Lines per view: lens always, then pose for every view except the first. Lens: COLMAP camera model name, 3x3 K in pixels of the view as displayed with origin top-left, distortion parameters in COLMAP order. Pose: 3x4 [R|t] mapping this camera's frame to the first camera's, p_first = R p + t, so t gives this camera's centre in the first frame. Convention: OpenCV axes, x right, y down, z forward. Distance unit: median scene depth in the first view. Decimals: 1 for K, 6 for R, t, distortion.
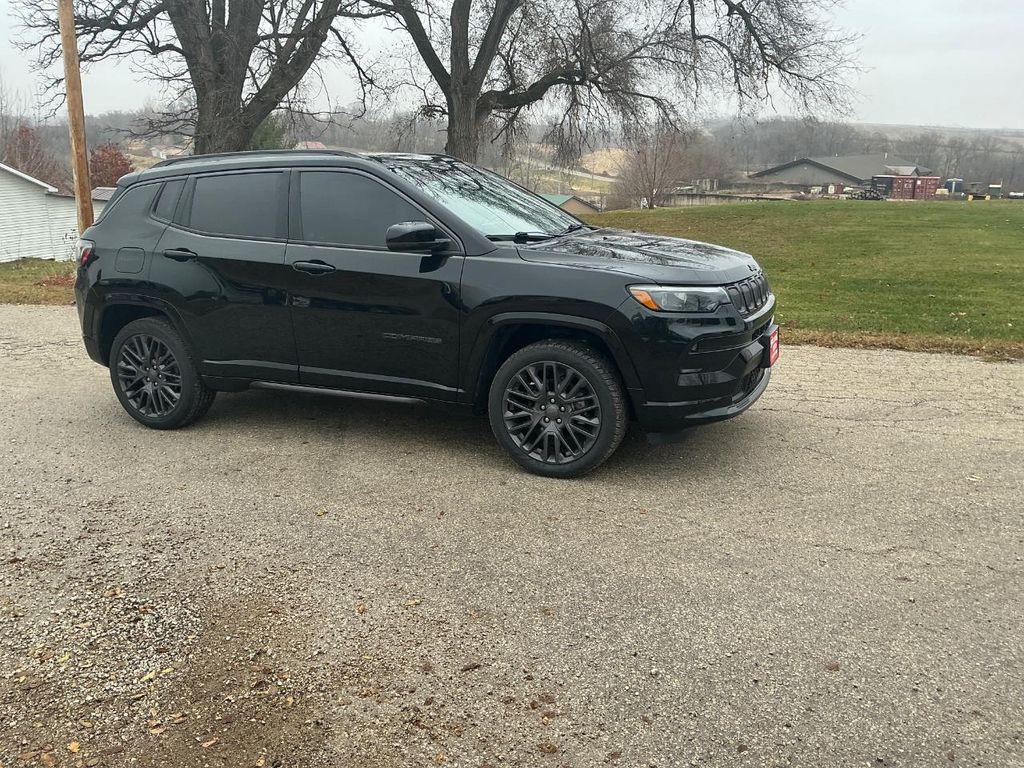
lens RADIAL K [[858.1, 0, 509.3], [0, 858.1, 388.6], [0, 0, 1]] dist [0.099231, -0.188191]
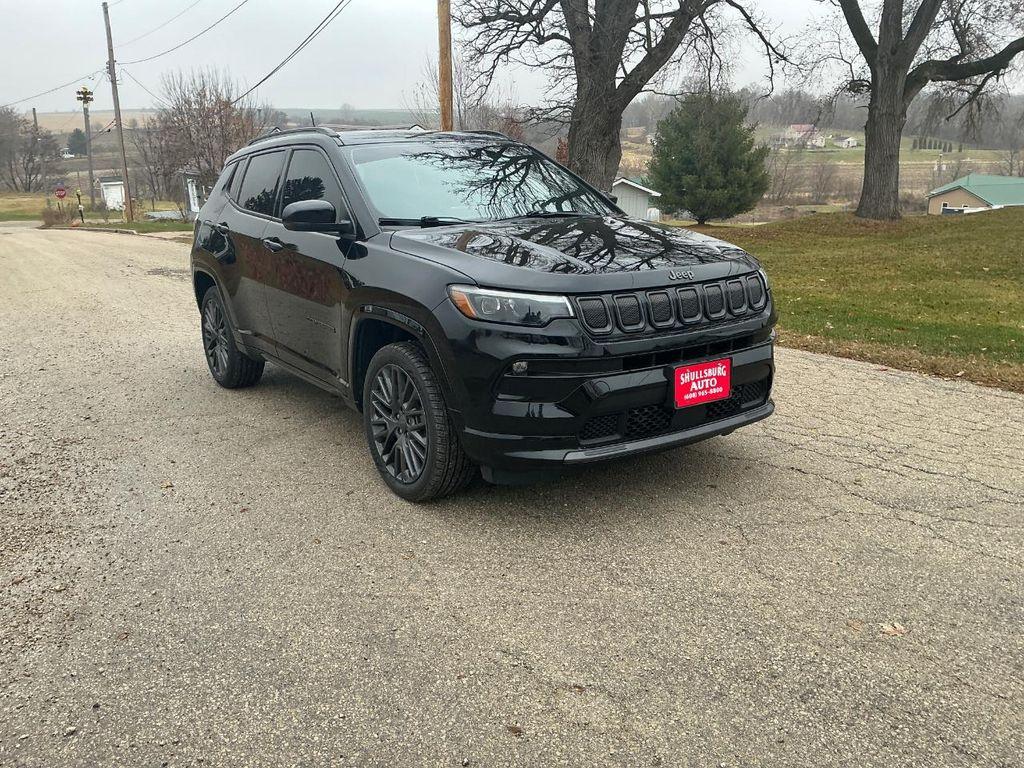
lens RADIAL K [[858.1, 0, 510.9], [0, 858.1, 383.2], [0, 0, 1]] dist [0.099231, -0.188191]
pose [[0.852340, 0.133351, -0.505701, 0.148802], [-0.128052, 0.990727, 0.045423, -0.017042], [0.507069, 0.026040, 0.861512, 0.076808]]
